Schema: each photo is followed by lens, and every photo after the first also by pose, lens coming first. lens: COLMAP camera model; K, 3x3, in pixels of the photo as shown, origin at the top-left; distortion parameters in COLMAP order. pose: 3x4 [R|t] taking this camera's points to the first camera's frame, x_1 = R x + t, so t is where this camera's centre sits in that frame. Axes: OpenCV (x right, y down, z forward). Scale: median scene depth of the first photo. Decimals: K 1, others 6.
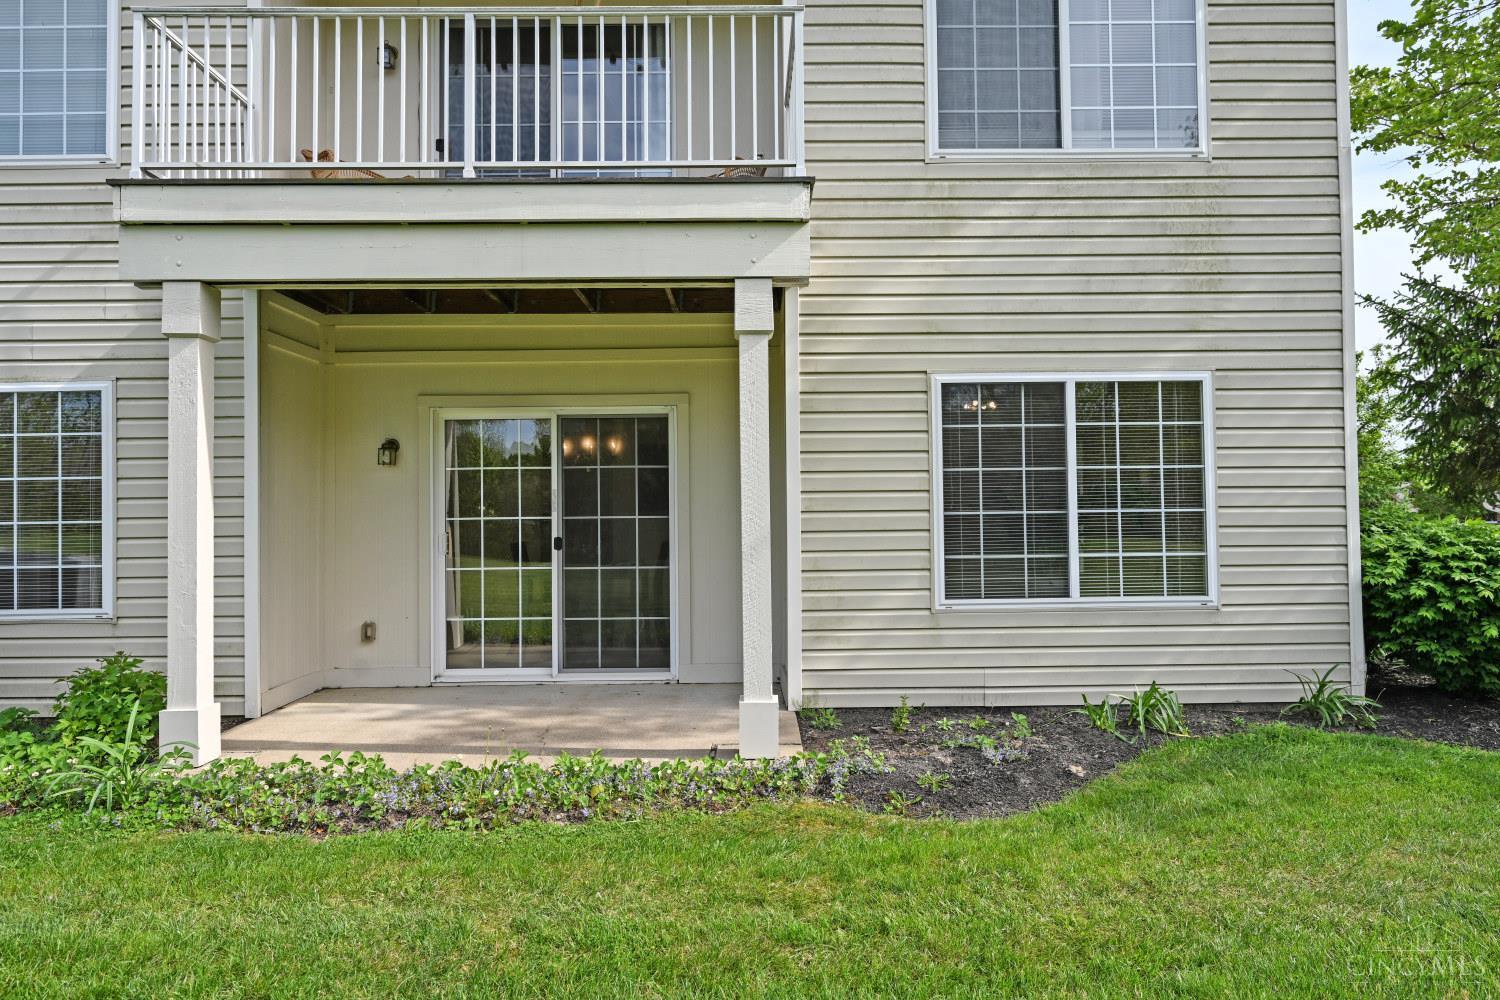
lens RADIAL K [[903.6, 0, 750.0], [0, 903.6, 500.0], [0, 0, 1]] dist [-0.002891, -0.000414]
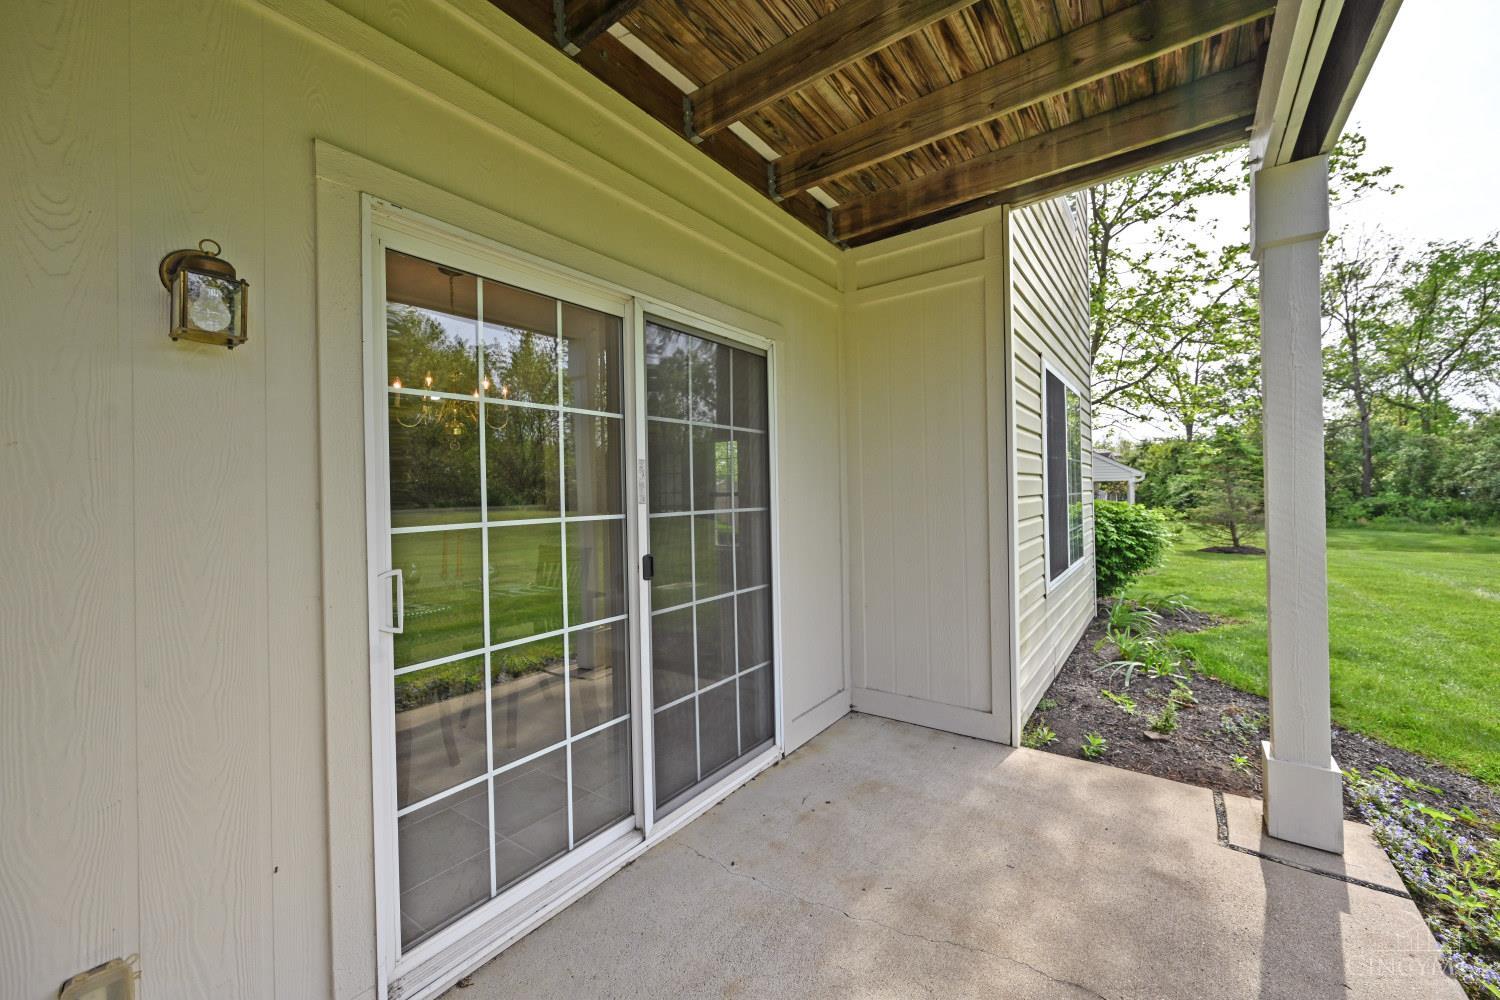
lens RADIAL K [[589.2, 0, 753.4], [0, 589.2, 497.3], [0, 0, 1]] dist [-0.000342, -0.000119]
pose [[0.593820, -0.009277, 0.804544, -0.508674], [0.001911, 0.999947, 0.010120, 0.006686], [-0.804596, -0.004472, 0.593806, 0.872584]]
